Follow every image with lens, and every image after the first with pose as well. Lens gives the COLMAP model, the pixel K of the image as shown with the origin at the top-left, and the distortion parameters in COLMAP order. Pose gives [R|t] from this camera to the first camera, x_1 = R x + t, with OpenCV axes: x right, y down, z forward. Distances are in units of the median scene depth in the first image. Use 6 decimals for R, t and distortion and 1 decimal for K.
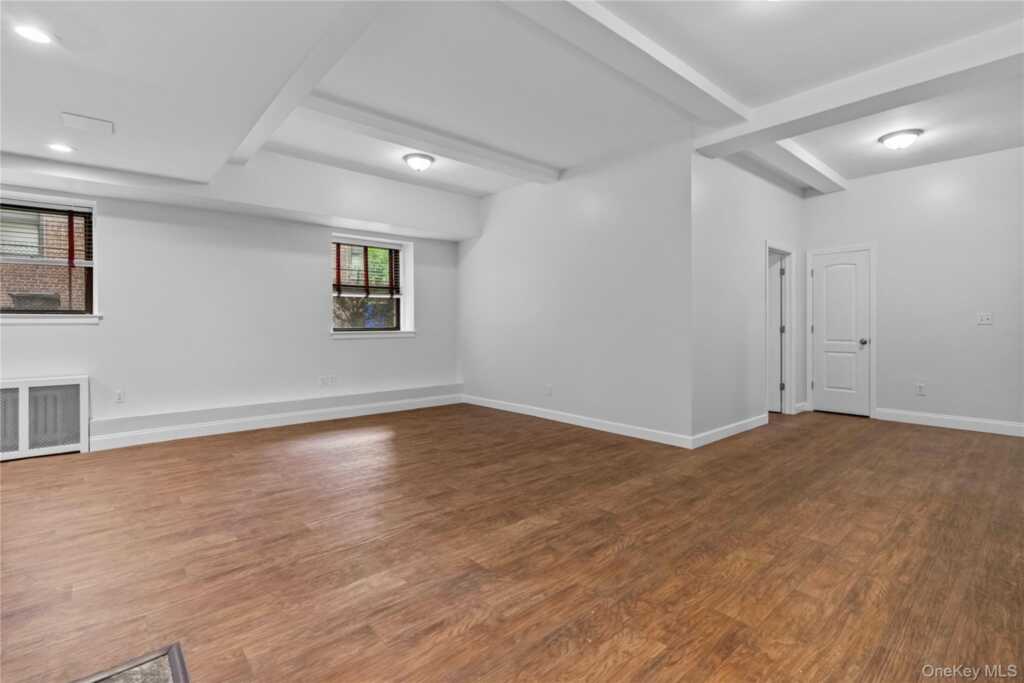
lens RADIAL K [[471.7, 0, 509.3], [0, 471.7, 333.8], [0, 0, 1]] dist [-0.002619, -0.000118]
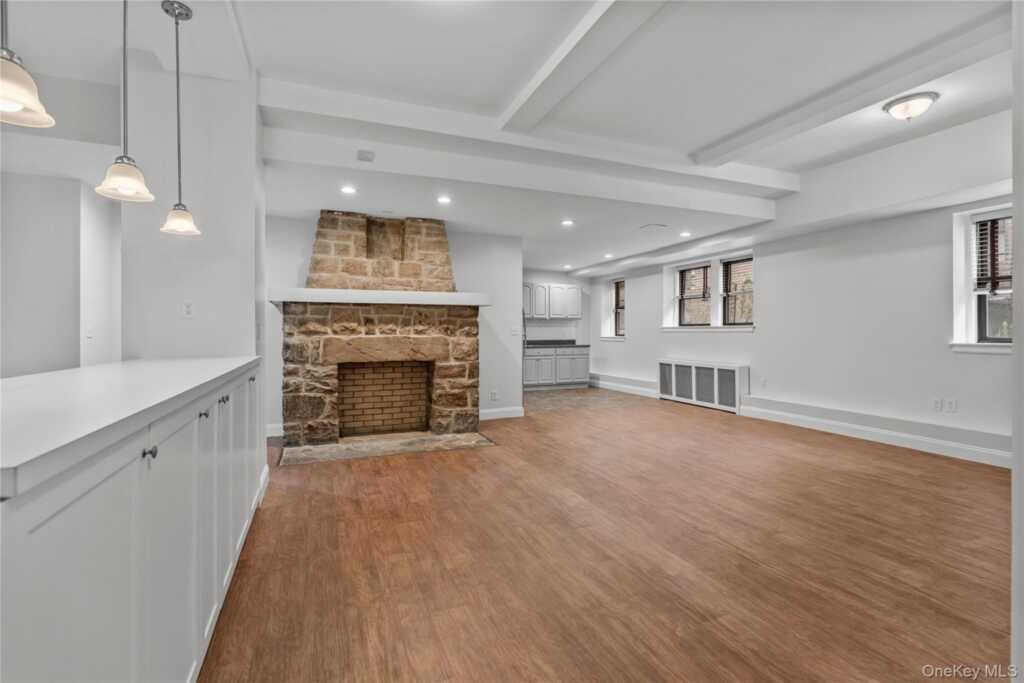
lens RADIAL K [[466.6, 0, 508.8], [0, 466.6, 335.4], [0, 0, 1]] dist [-0.008259, 0.000842]
pose [[-0.318884, 0.013176, -0.947702, 1.130766], [-0.014469, 0.999719, 0.018768, -0.038203], [0.947683, 0.019698, -0.318604, 1.107052]]
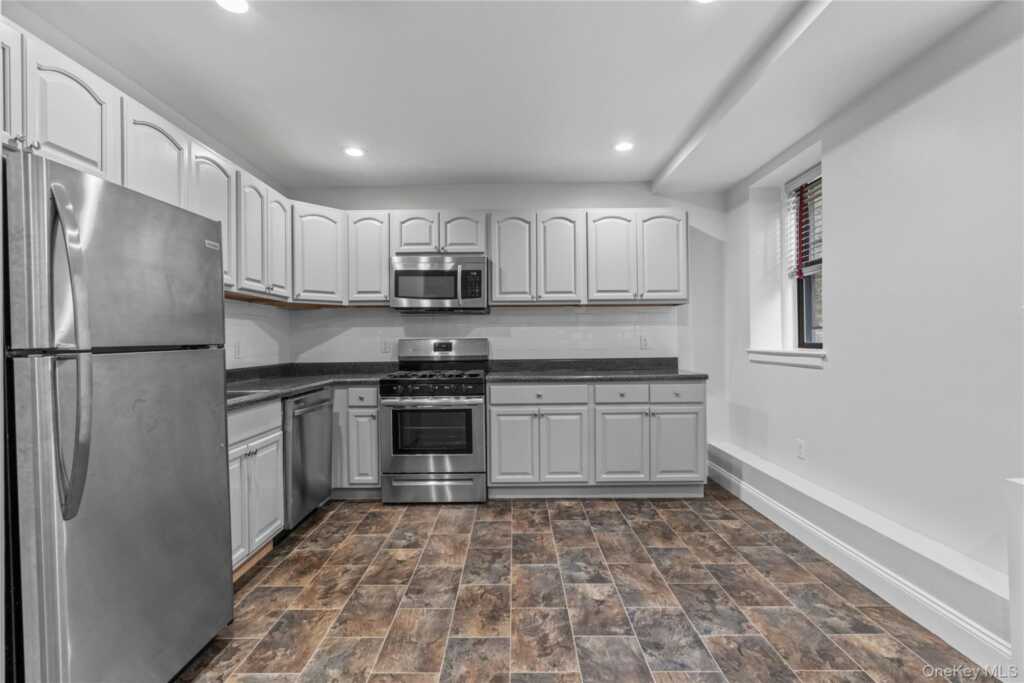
lens RADIAL K [[467.7, 0, 509.7], [0, 467.7, 340.8], [0, 0, 1]] dist [-0.003991, 0.000047]
pose [[-0.657550, 0.012371, -0.753309, -0.978222], [-0.001122, 0.999848, 0.017399, -0.019125], [0.753410, 0.012286, -0.657436, 0.984586]]
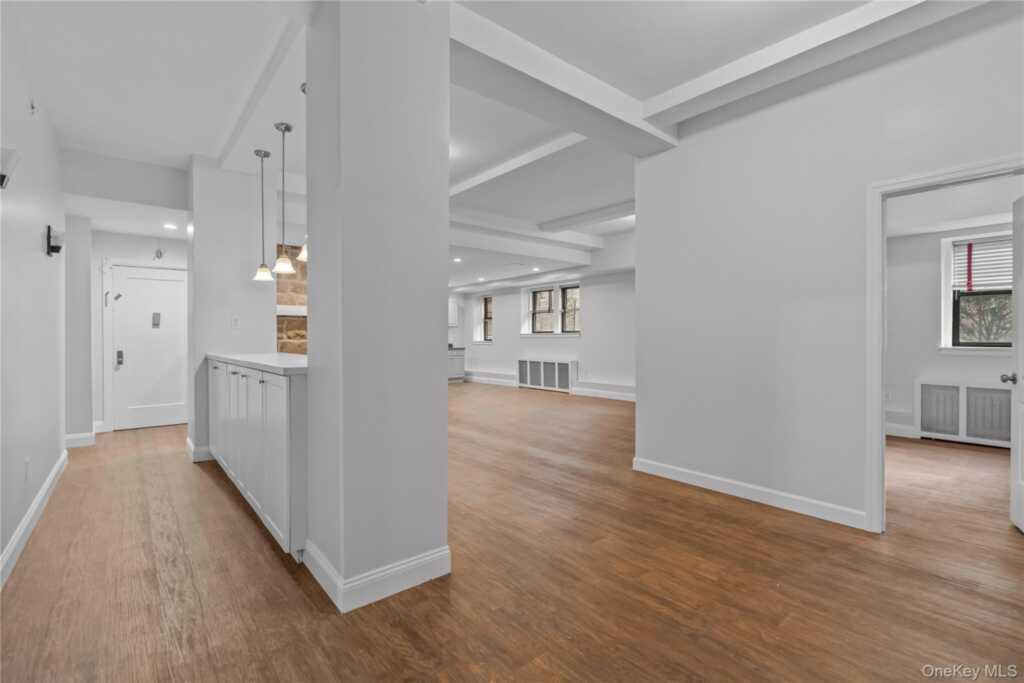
lens RADIAL K [[466.6, 0, 508.8], [0, 466.6, 335.4], [0, 0, 1]] dist [-0.008259, 0.000842]
pose [[-0.024740, 0.001088, -0.999693, 1.925227], [-0.016715, 0.999859, 0.001502, -0.039929], [0.999554, 0.016747, -0.024718, 1.087988]]
